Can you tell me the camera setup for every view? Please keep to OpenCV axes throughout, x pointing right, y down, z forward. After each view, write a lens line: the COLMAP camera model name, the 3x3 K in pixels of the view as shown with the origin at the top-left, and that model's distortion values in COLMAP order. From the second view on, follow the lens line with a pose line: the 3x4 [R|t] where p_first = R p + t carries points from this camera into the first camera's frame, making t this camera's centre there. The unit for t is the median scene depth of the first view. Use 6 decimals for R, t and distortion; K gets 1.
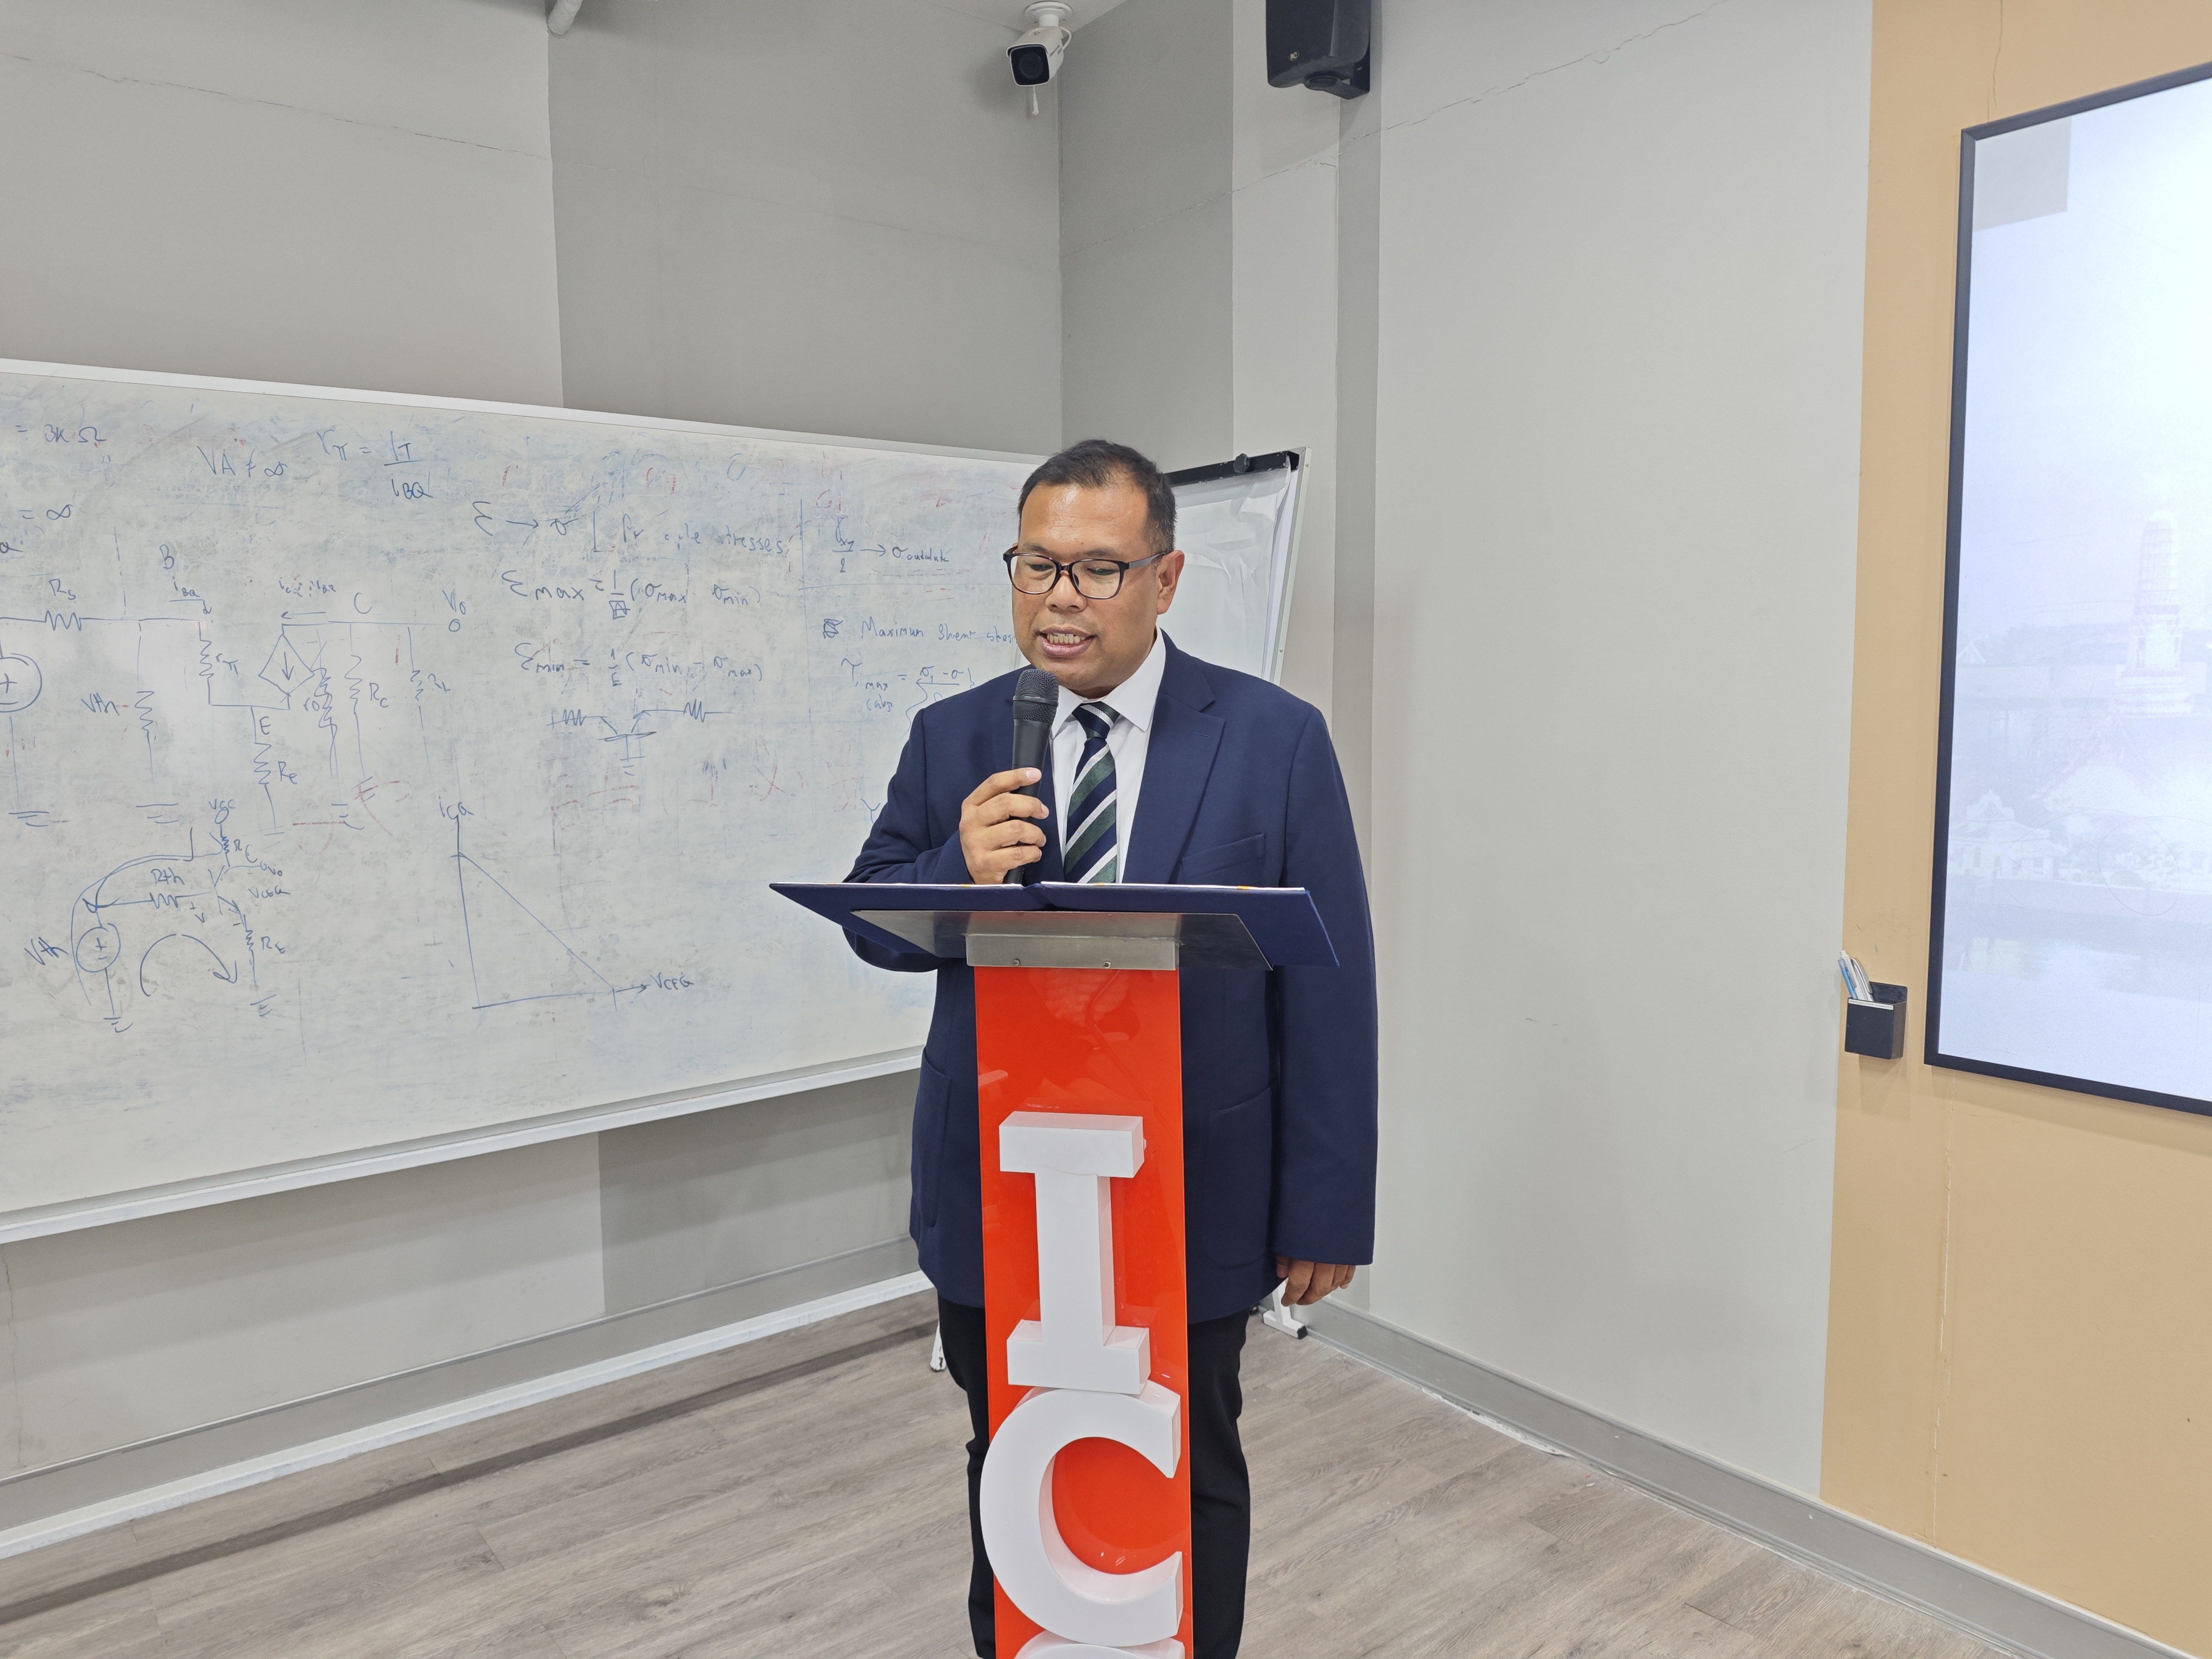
lens RADIAL K [[1548.4, 0, 1110.2], [0, 1548.4, 856.1], [0, 0, 1]] dist [0.005926, -0.000114]
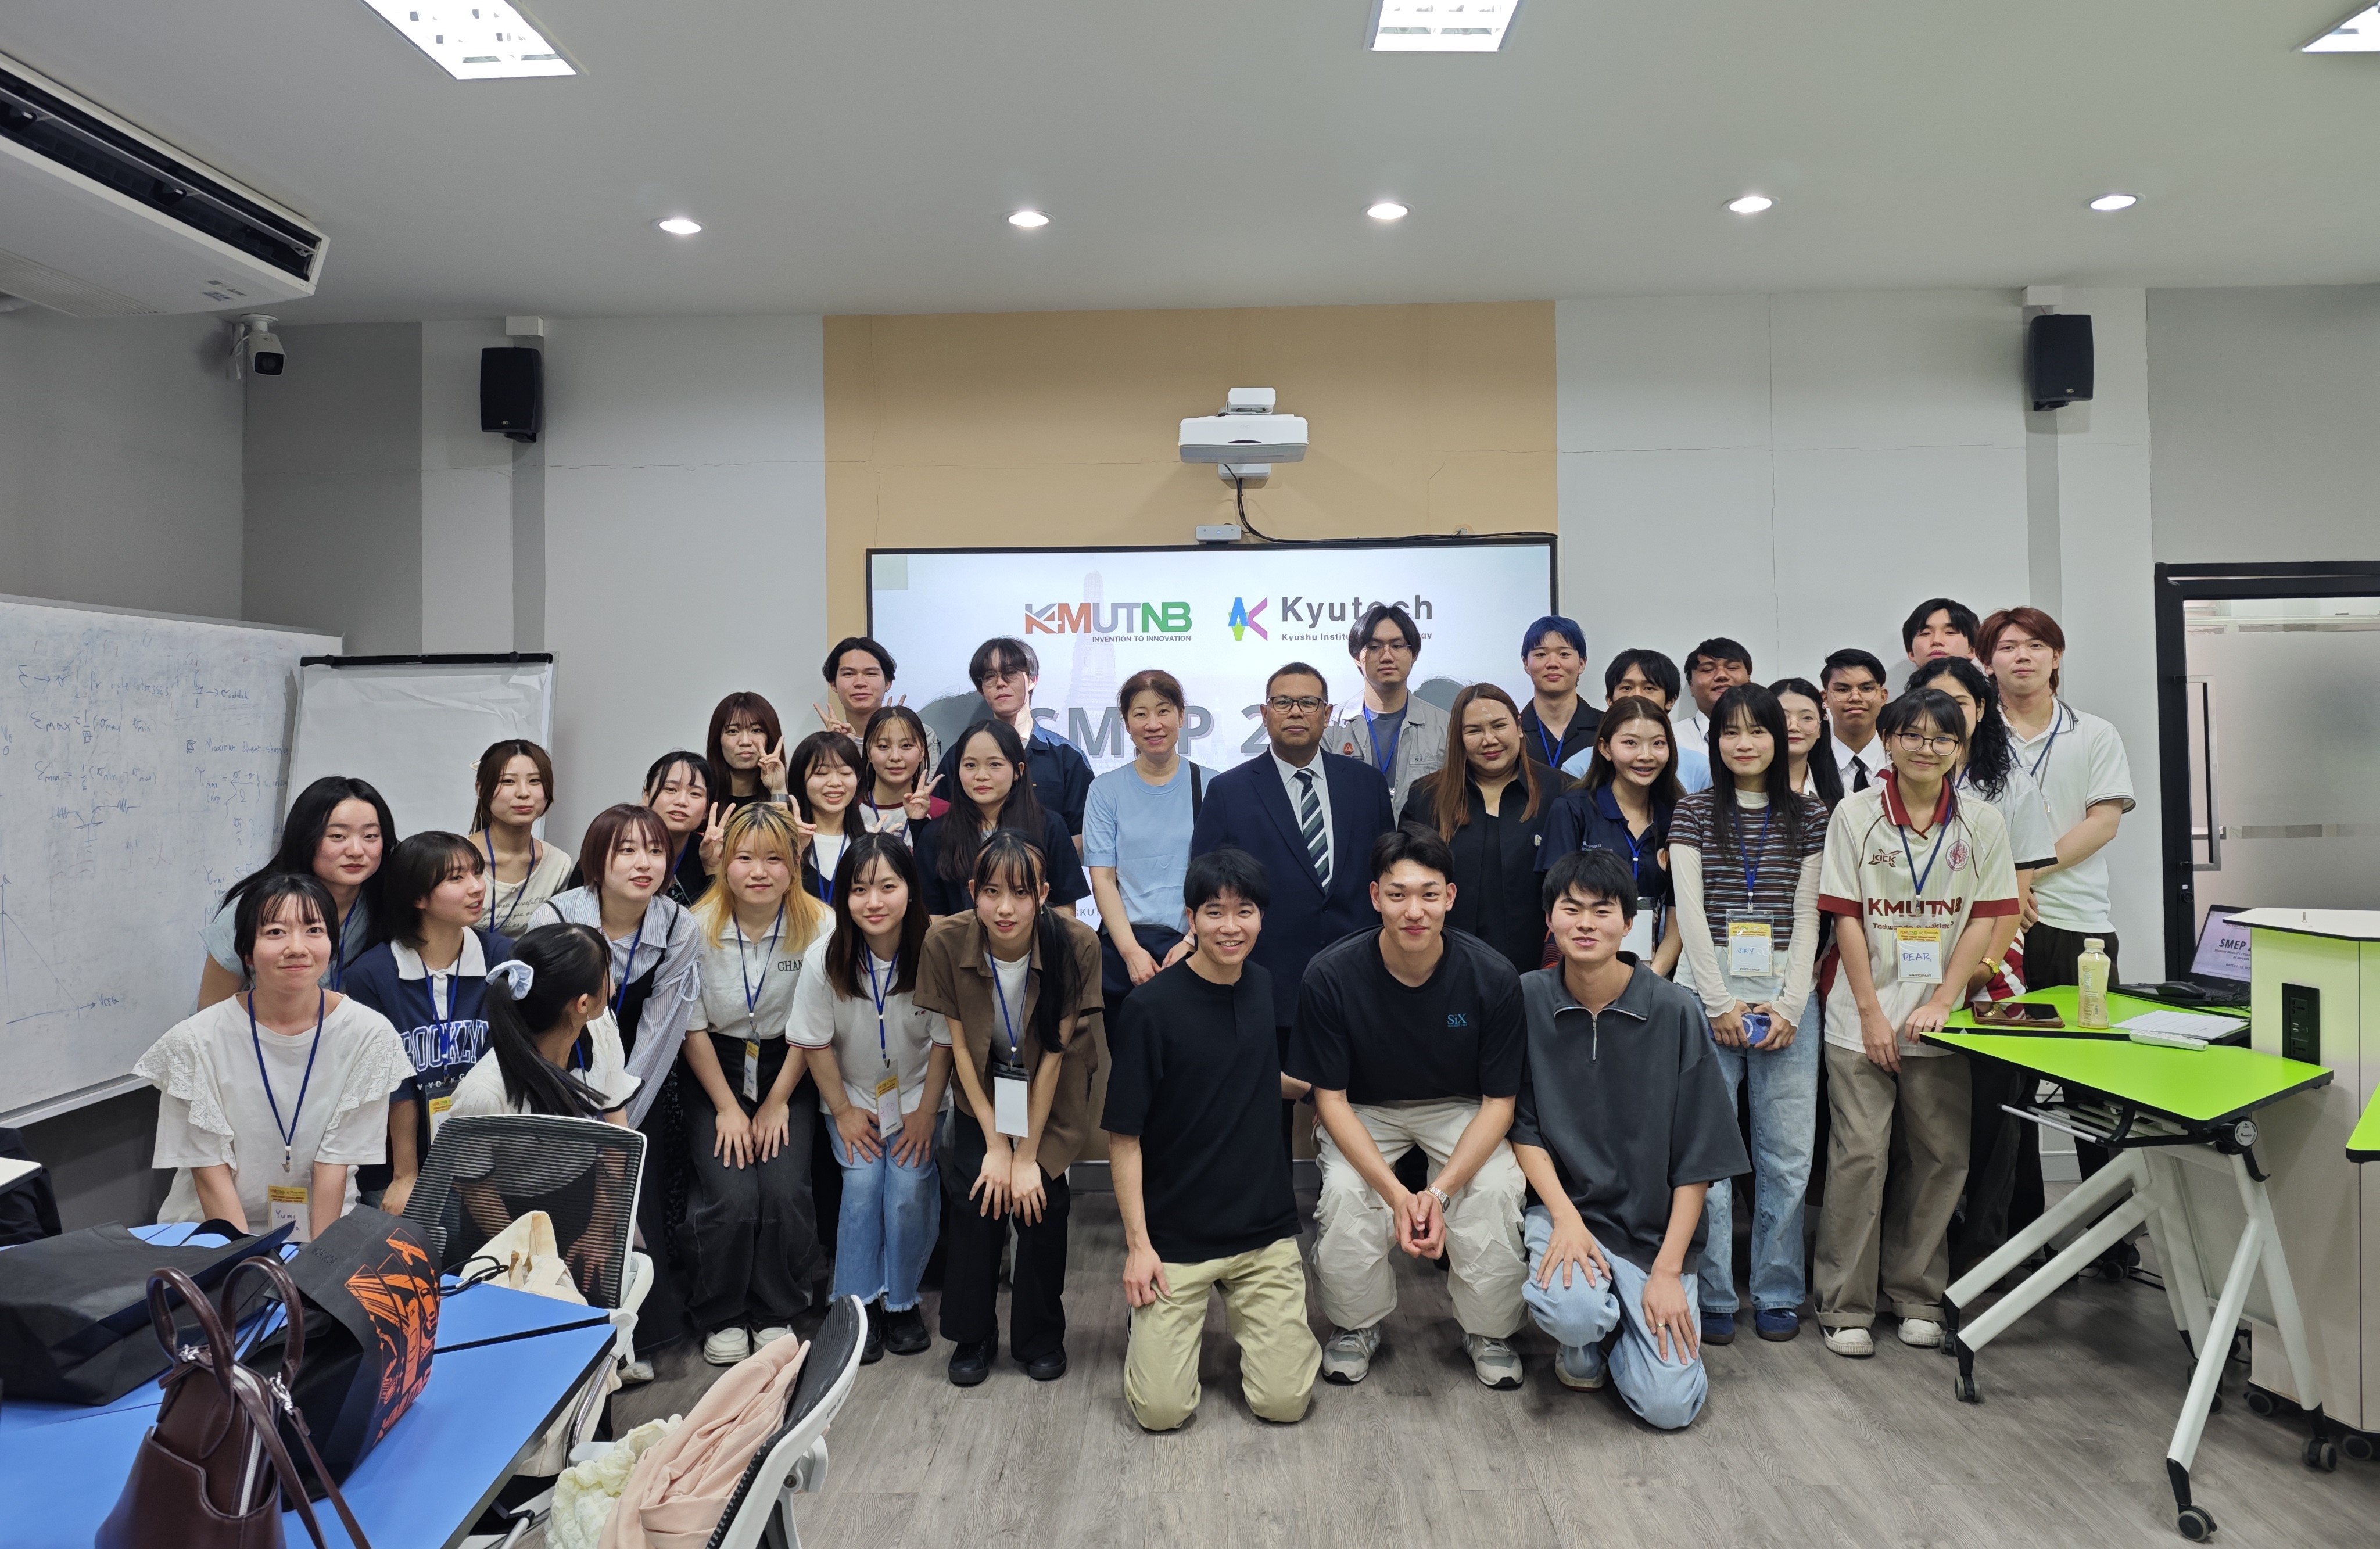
lens RADIAL K [[1711.3, 0, 1190.9], [0, 1711.3, 666.0], [0, 0, 1]] dist [0.062786, -0.090302]
pose [[0.642607, 0.032231, 0.765518, -0.881845], [0.090566, 0.988915, -0.117661, 0.056589], [-0.760825, 0.144939, 0.632565, -0.794272]]
